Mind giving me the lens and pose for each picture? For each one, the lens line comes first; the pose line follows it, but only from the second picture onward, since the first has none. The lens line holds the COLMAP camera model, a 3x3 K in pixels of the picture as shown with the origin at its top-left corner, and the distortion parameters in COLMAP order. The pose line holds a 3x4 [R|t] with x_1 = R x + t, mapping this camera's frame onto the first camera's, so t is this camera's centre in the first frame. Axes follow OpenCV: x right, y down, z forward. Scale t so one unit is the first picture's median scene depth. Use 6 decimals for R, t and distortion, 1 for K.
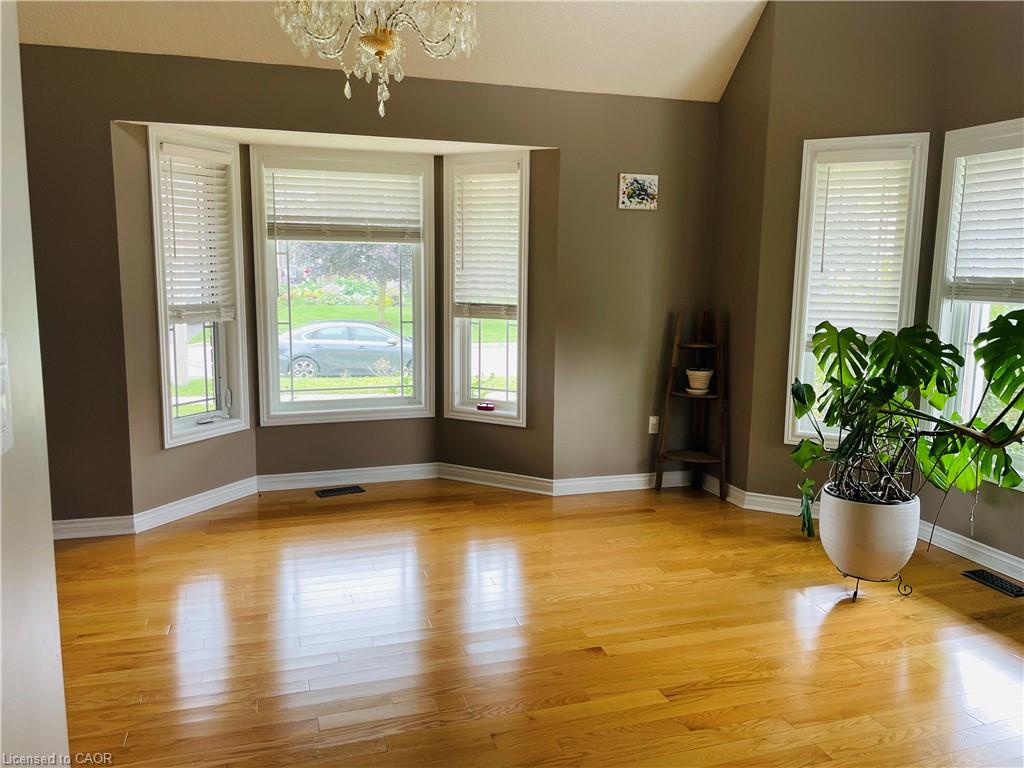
lens RADIAL K [[774.1, 0, 510.8], [0, 774.1, 385.4], [0, 0, 1]] dist [0.005592, 0.000397]
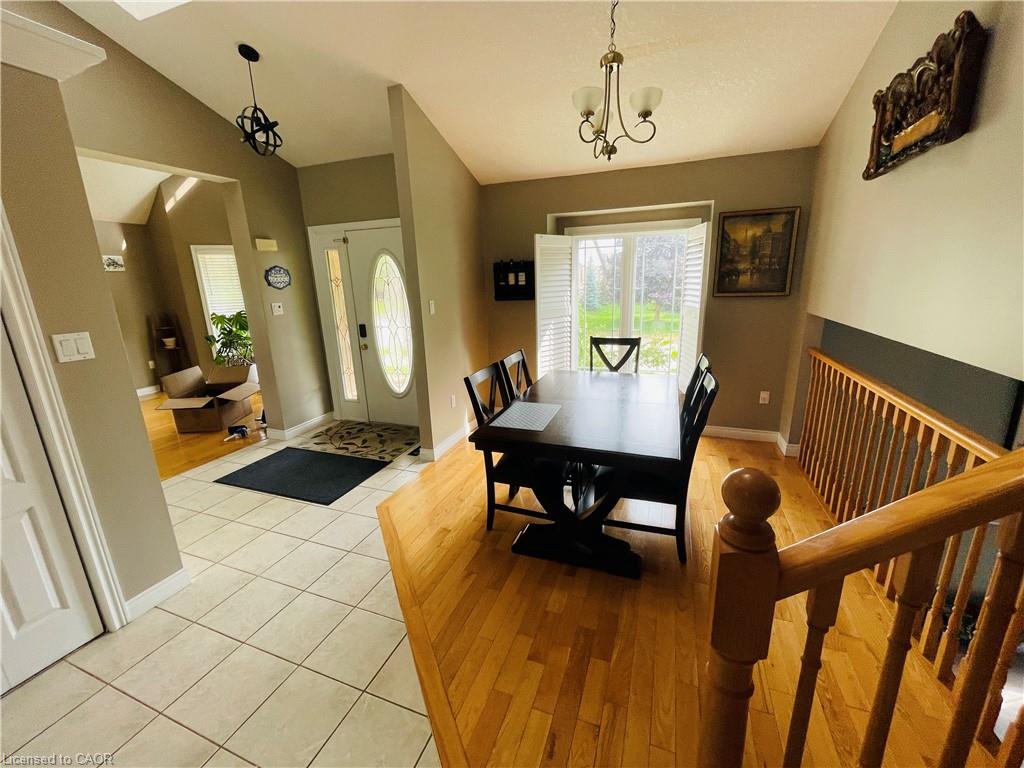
lens RADIAL K [[413.3, 0, 510.6], [0, 413.3, 388.0], [0, 0, 1]] dist [-0.003593, -0.000707]
pose [[0.619933, -0.225969, 0.751413, -0.101290], [0.146117, 0.974130, 0.172396, 0.069592], [-0.770930, 0.002920, 0.636913, -0.668873]]
